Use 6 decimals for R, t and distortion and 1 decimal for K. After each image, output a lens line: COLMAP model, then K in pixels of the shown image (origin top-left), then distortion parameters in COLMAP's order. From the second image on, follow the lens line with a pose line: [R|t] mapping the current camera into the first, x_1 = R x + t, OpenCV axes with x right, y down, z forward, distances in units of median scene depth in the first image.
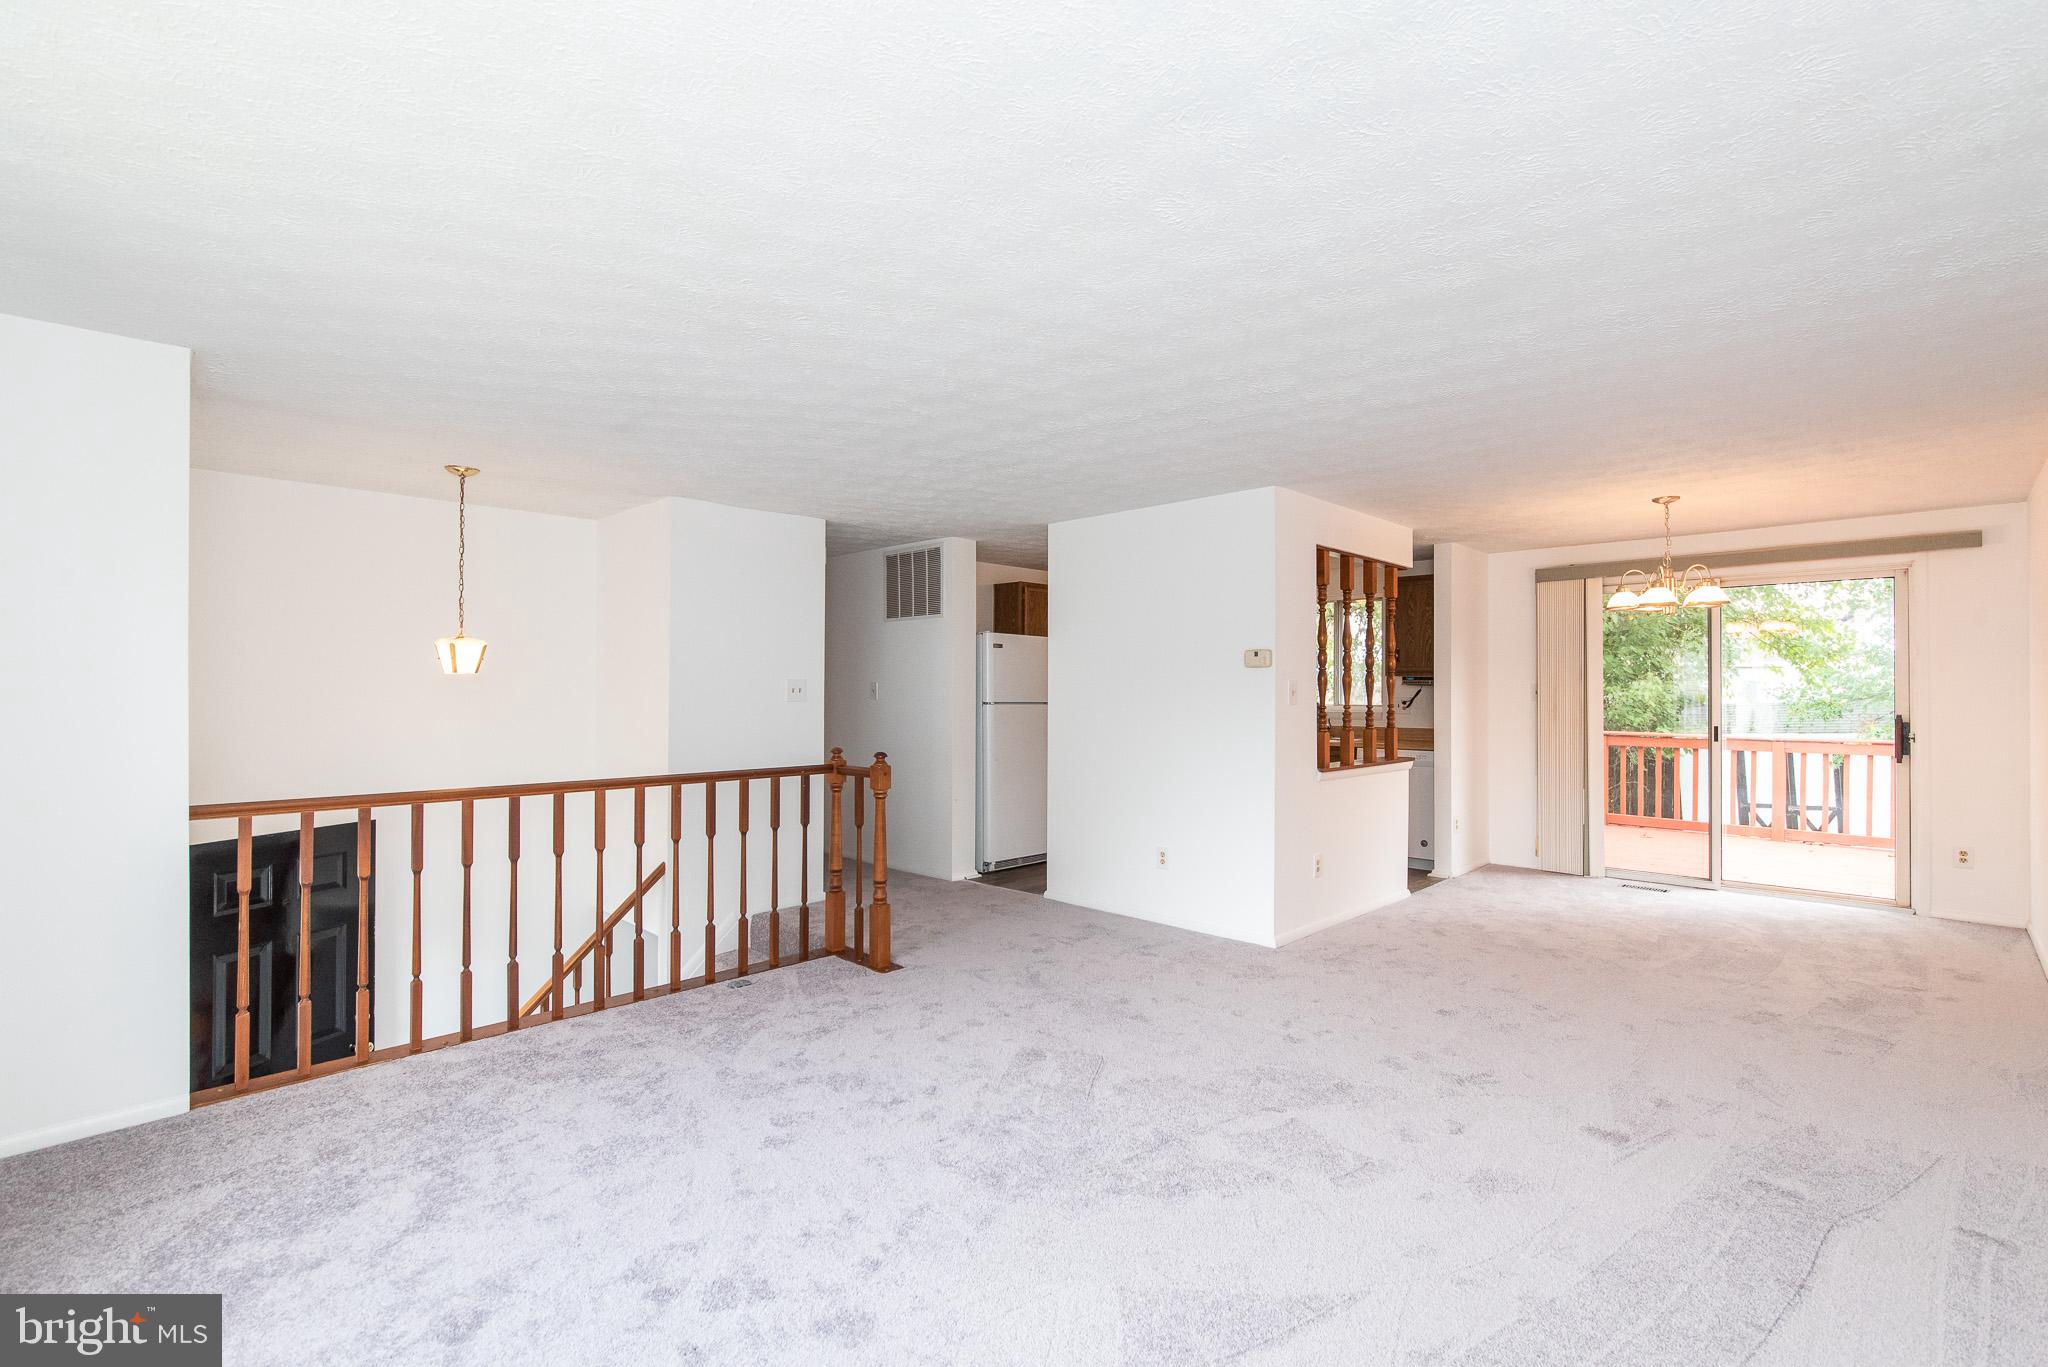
lens RADIAL K [[932.0, 0, 1015.5], [0, 932.0, 675.2], [0, 0, 1]] dist [-0.007889, 0.000713]
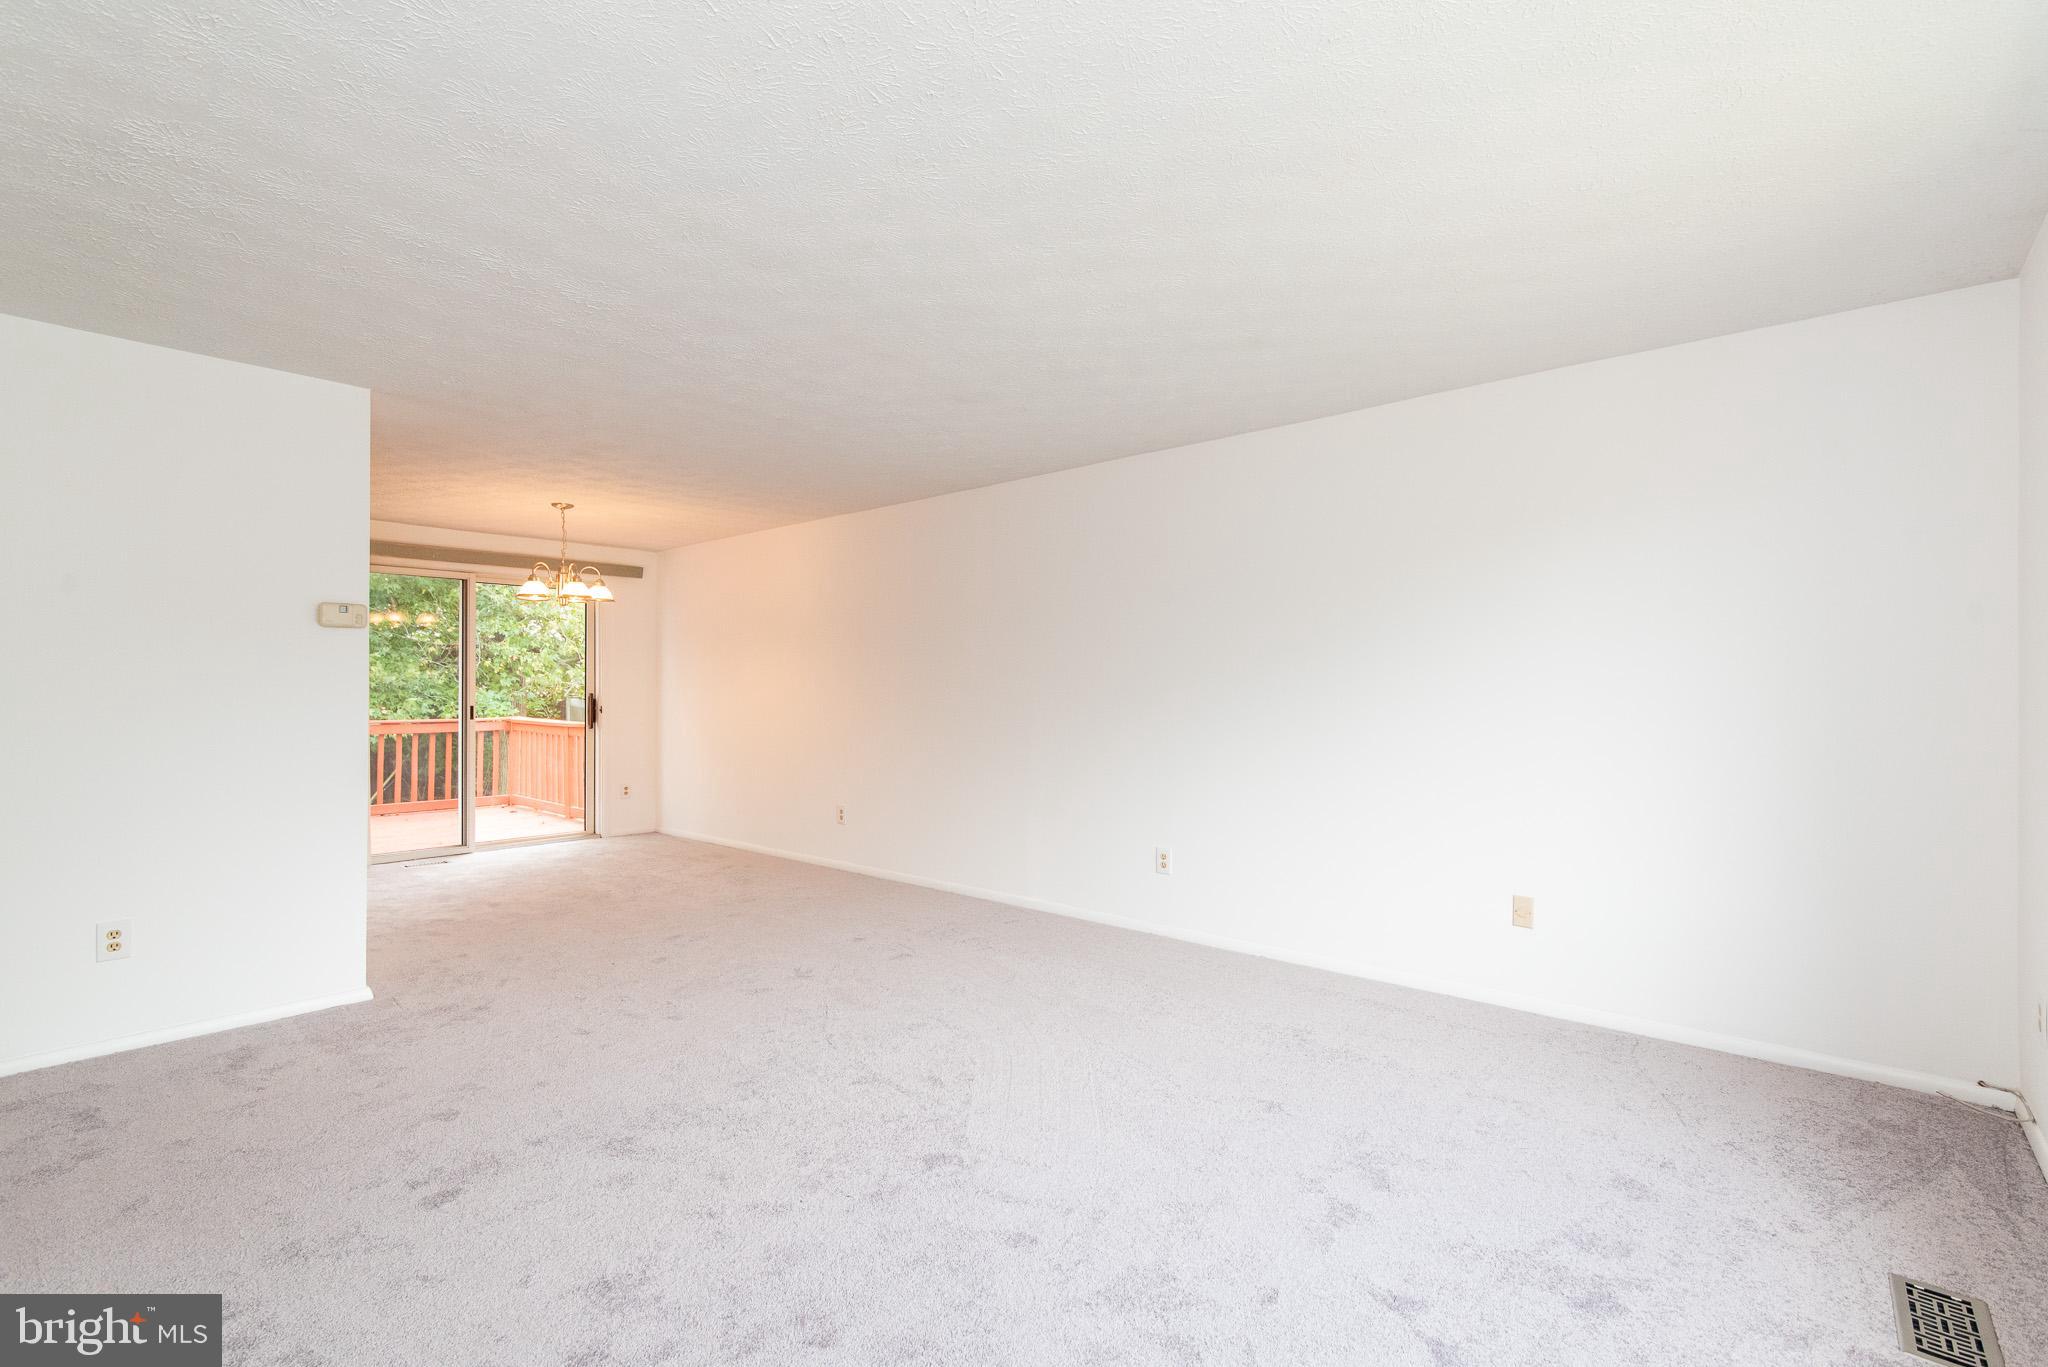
lens RADIAL K [[932.0, 0, 1038.1], [0, 932.0, 682.2], [0, 0, 1]] dist [-0.007889, 0.000713]
pose [[-0.073323, 0.006739, 0.997285, -0.420187], [-0.012953, 0.999886, -0.007709, 0.026966], [-0.997224, -0.013484, -0.073227, 0.418079]]
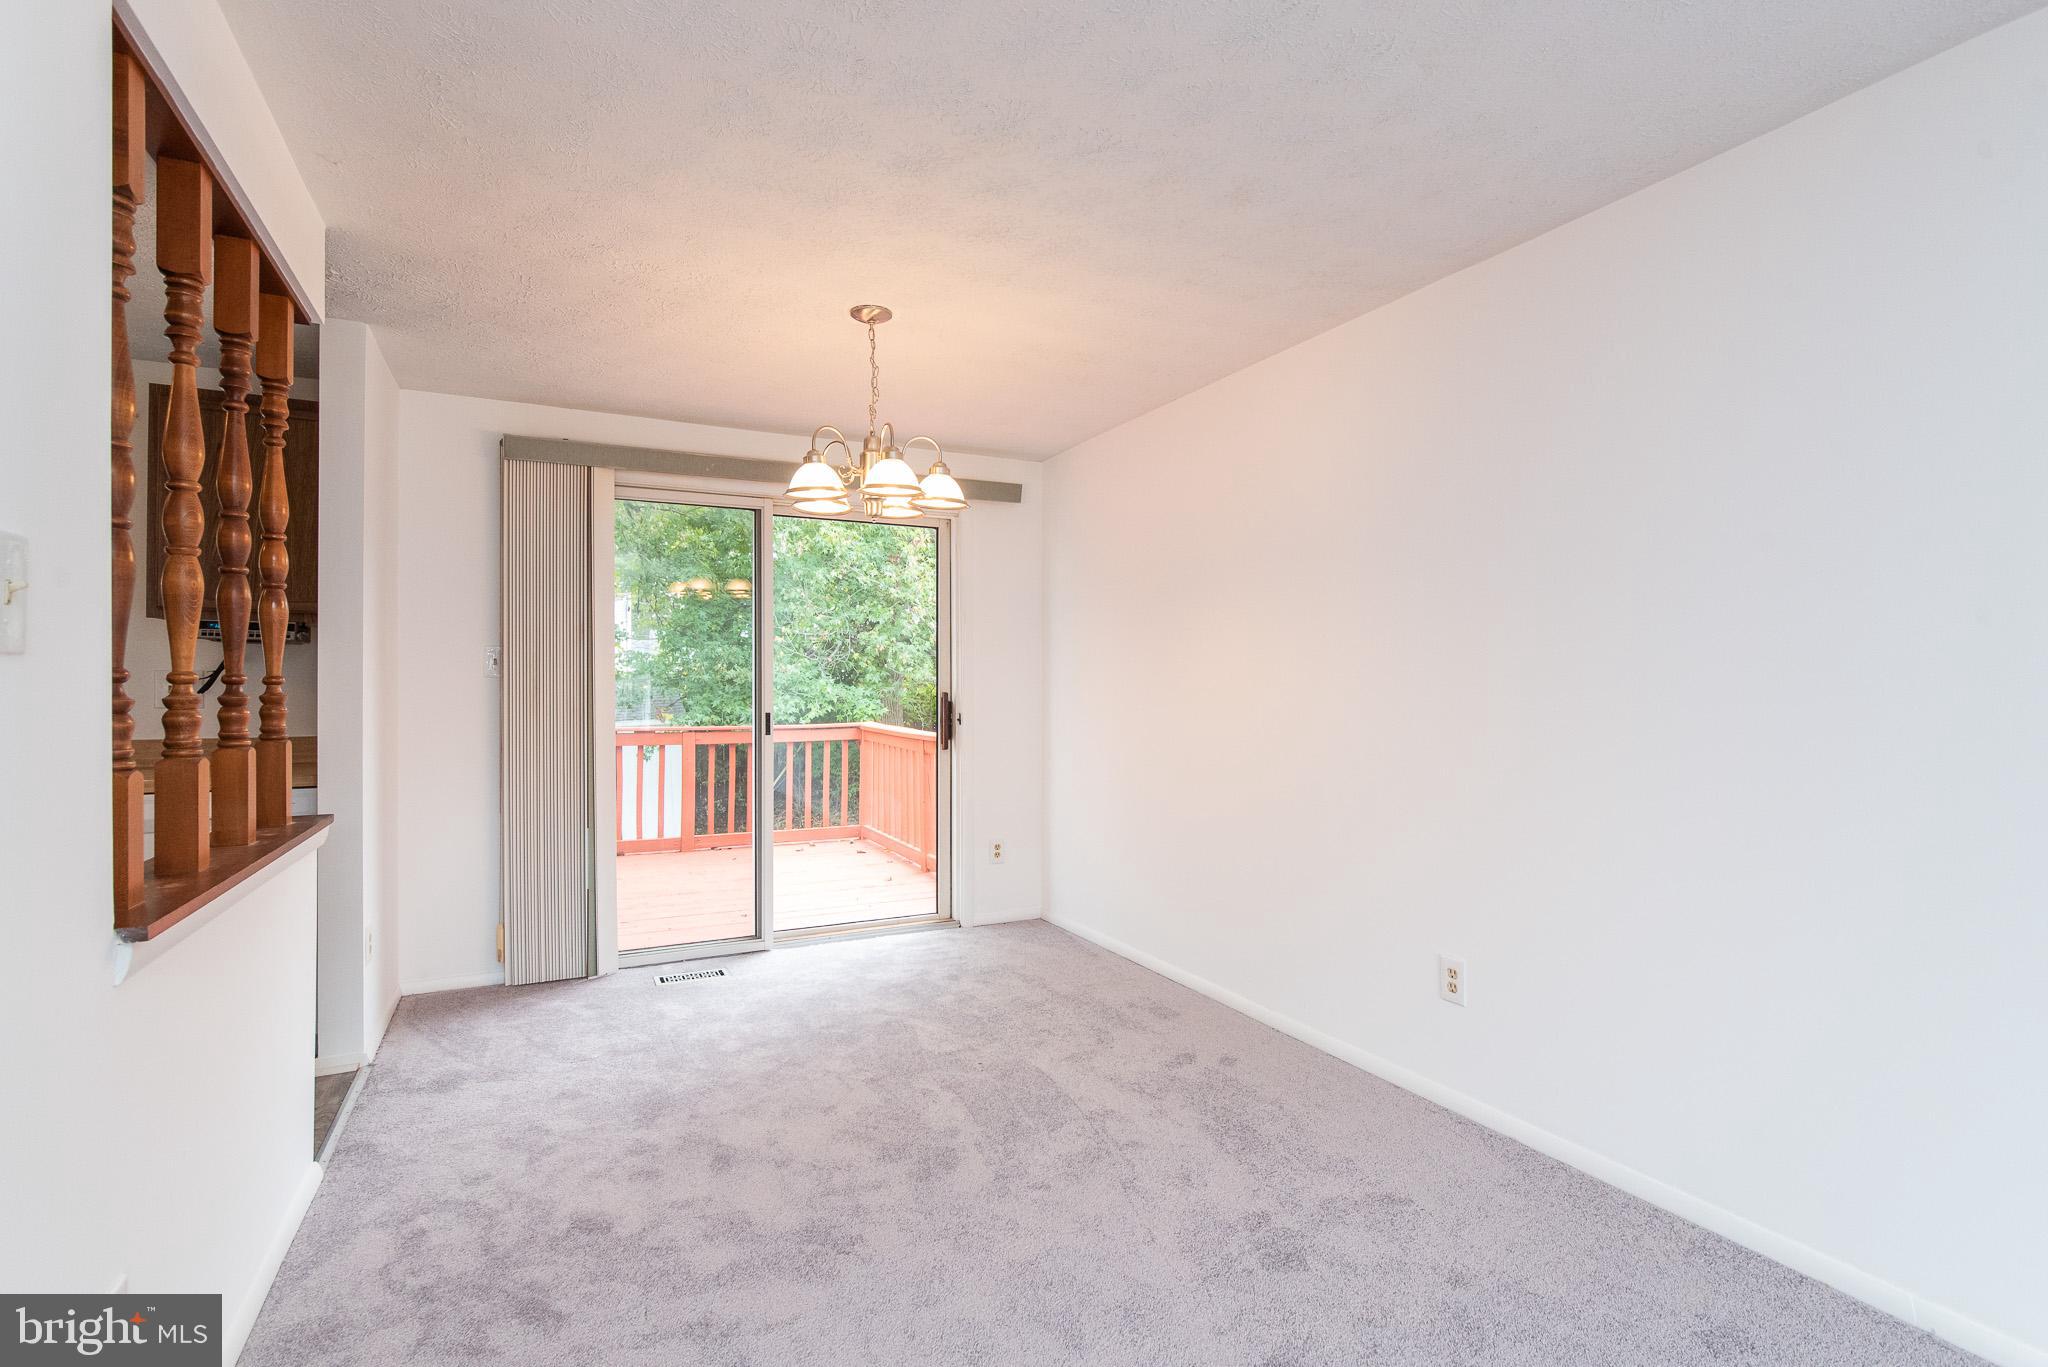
lens RADIAL K [[957.1, 0, 1018.5], [0, 957.1, 687.0], [0, 0, 1]] dist [0.000668, -0.000468]
pose [[0.325937, -0.002777, 0.945387, 0.147424], [-0.011406, 0.999911, 0.006869, 0.029211], [-0.945323, -0.013022, 0.325876, 0.611475]]
